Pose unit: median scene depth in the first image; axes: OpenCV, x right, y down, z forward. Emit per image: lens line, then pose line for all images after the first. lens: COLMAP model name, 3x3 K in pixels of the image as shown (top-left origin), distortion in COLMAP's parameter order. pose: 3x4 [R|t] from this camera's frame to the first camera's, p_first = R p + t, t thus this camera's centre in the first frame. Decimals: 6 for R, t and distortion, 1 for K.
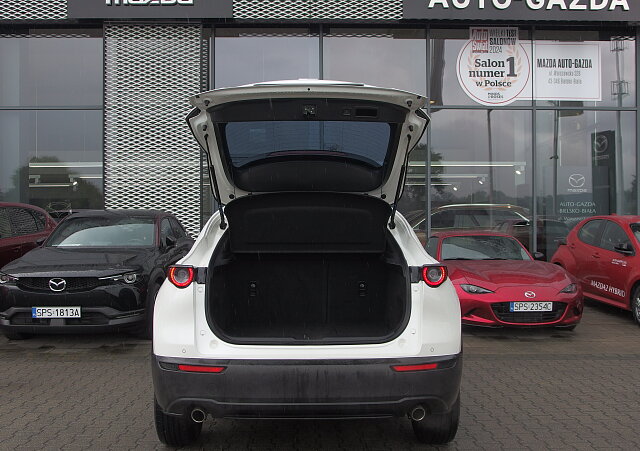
lens RADIAL K [[708.4, 0, 328.0], [0, 708.4, 211.5], [0, 0, 1]] dist [-0.025195, 0.000000]
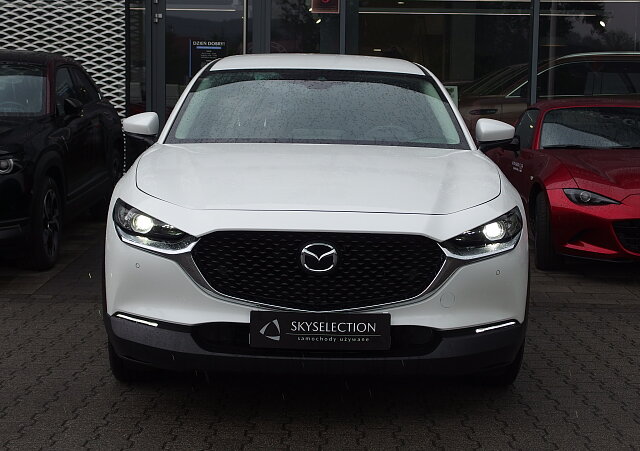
lens RADIAL K [[1315.3, 0, 318.4], [0, 1315.3, 226.3], [0, 0, 1]] dist [0.233729, 0.000000]
pose [[0.999104, 0.020878, -0.036820, 0.027181], [-0.016243, 0.992403, 0.121953, 0.003557], [0.039087, -0.121245, 0.991853, -0.106387]]
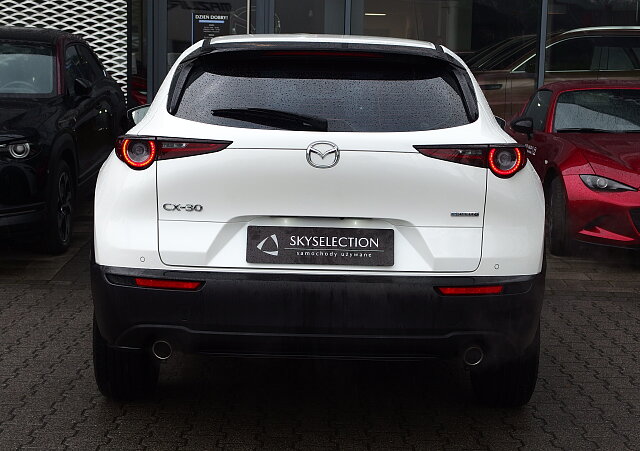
lens RADIAL K [[1350.1, 0, 331.8], [0, 1350.1, 227.6], [0, 0, 1]] dist [0.272533, 0.000000]
pose [[0.999506, 0.026350, -0.017118, 0.002640], [-0.023583, 0.989076, 0.145505, -0.013911], [0.020765, -0.145029, 0.989209, -0.132814]]
